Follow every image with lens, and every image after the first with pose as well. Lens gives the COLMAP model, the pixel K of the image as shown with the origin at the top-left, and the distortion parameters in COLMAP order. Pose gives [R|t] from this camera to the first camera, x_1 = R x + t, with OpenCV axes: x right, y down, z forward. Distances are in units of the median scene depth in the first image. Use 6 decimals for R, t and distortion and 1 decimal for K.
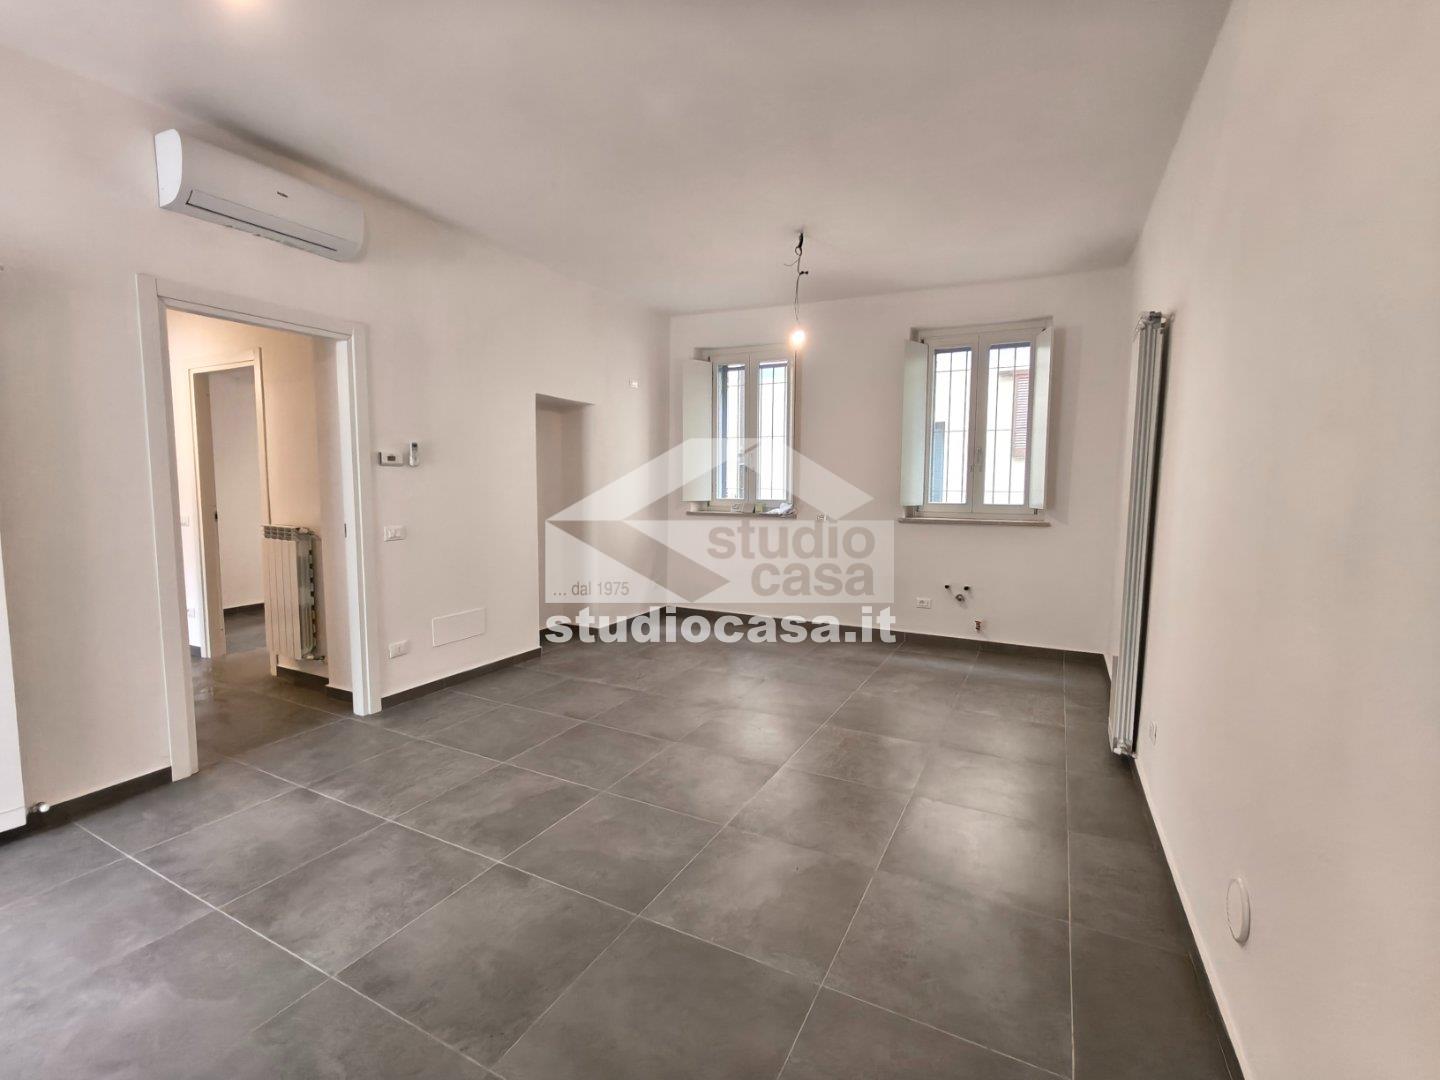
lens RADIAL K [[646.7, 0, 721.4], [0, 646.7, 538.7], [0, 0, 1]] dist [-0.001729, 0.000040]
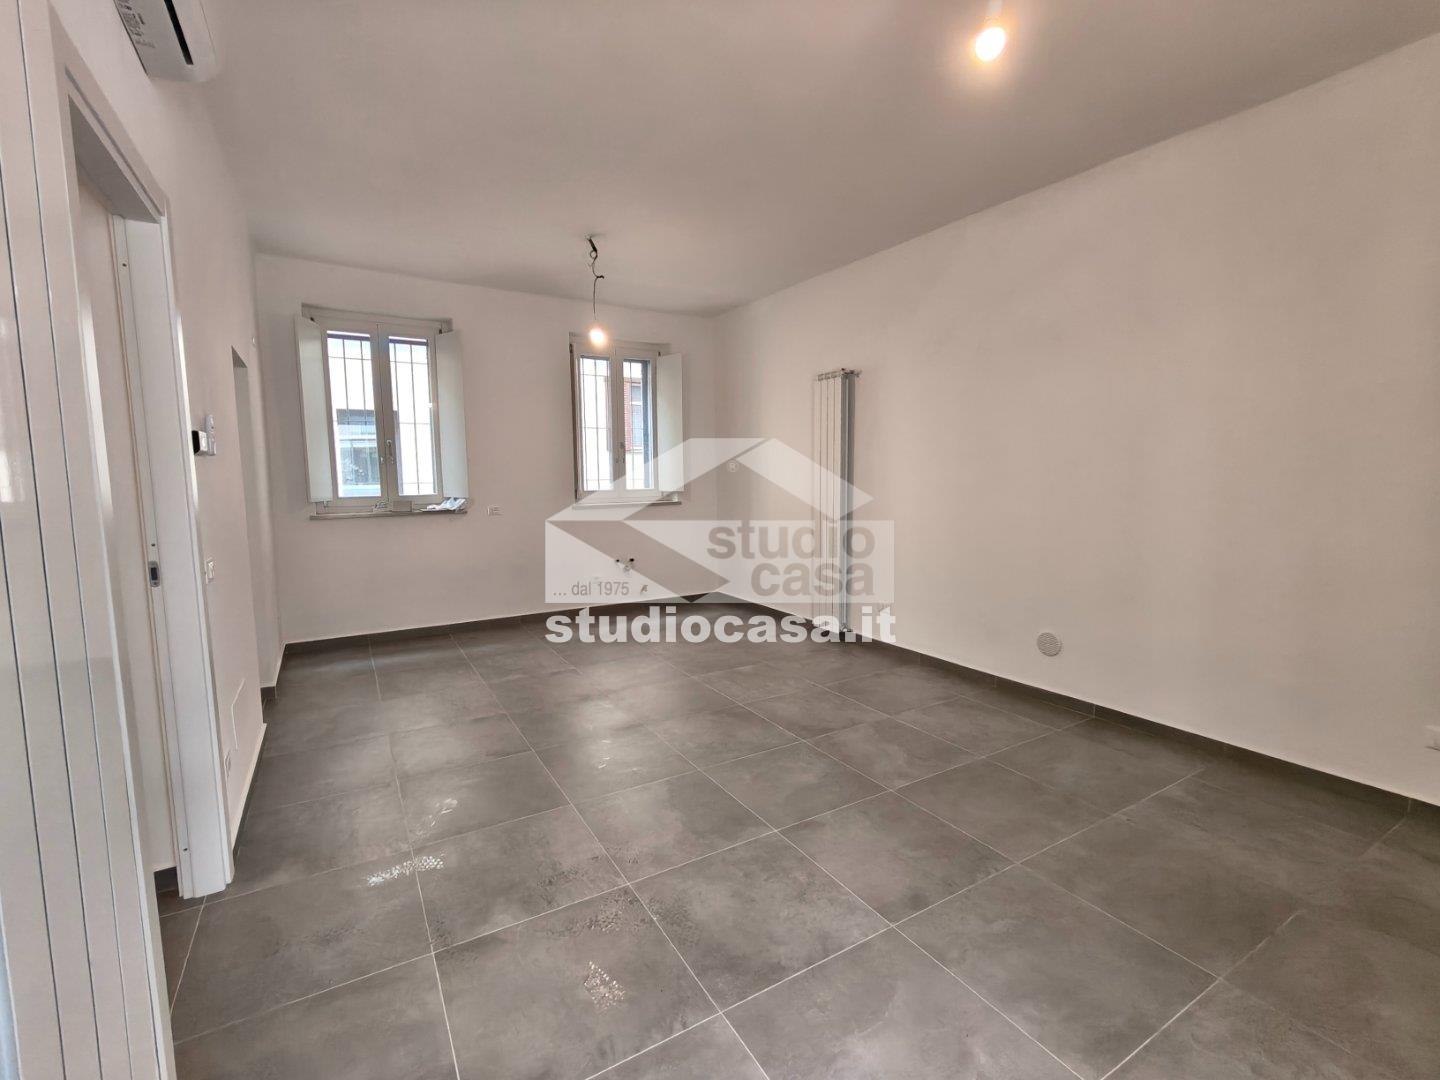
lens RADIAL K [[648.2, 0, 721.9], [0, 648.2, 538.2], [0, 0, 1]] dist [-0.001125, -0.000627]
pose [[0.525694, -0.100369, 0.844732, -0.763995], [0.088989, 0.994055, 0.062732, -0.033679], [-0.846006, 0.042194, 0.531501, 0.298068]]
